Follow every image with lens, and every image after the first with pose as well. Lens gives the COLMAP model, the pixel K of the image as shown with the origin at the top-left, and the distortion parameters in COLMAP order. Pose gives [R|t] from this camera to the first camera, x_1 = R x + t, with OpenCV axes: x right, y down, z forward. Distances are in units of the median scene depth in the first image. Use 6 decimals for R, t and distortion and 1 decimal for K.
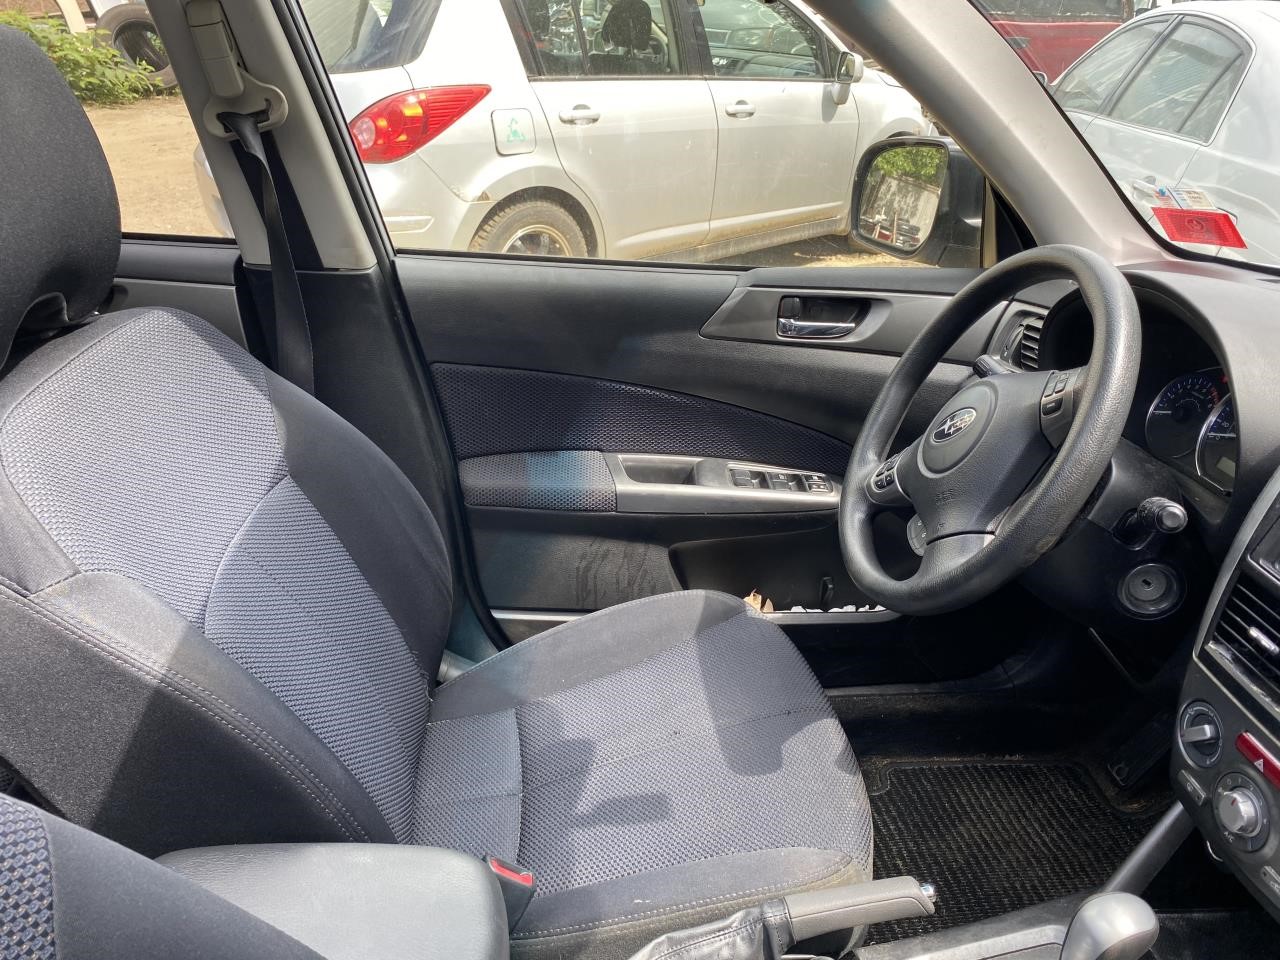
lens RADIAL K [[980.8, 0, 640.0], [0, 980.8, 480.0], [0, 0, 1]] dist [0.001198, -0.004570]
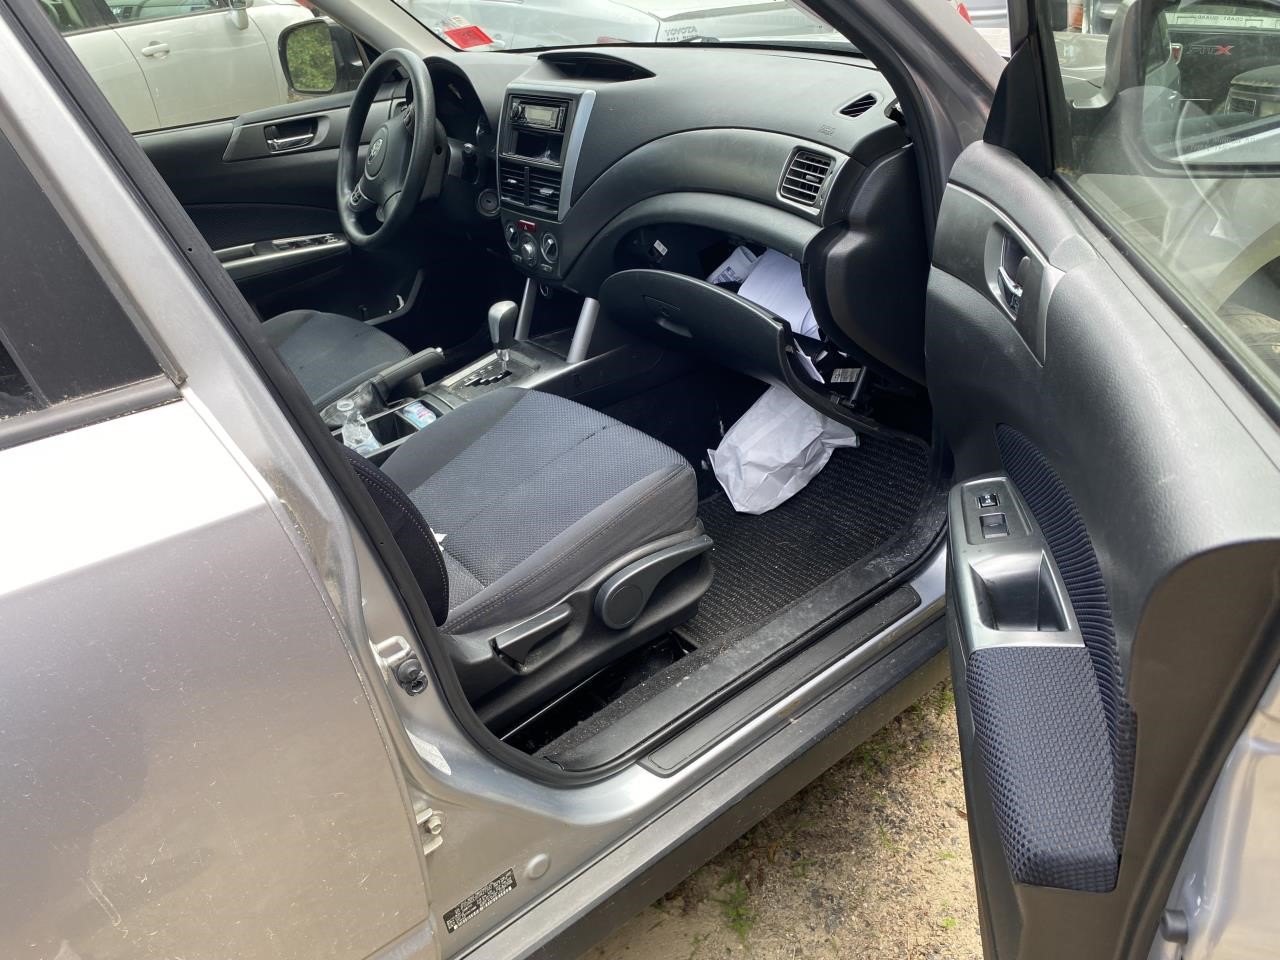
lens RADIAL K [[980.8, 0, 640.0], [0, 980.8, 480.0], [0, 0, 1]] dist [0.001198, -0.004570]
pose [[0.839021, -0.368720, 0.400112, -0.209258], [0.340572, 0.929387, 0.142302, 0.353588], [-0.424328, 0.016872, 0.905351, -0.781567]]
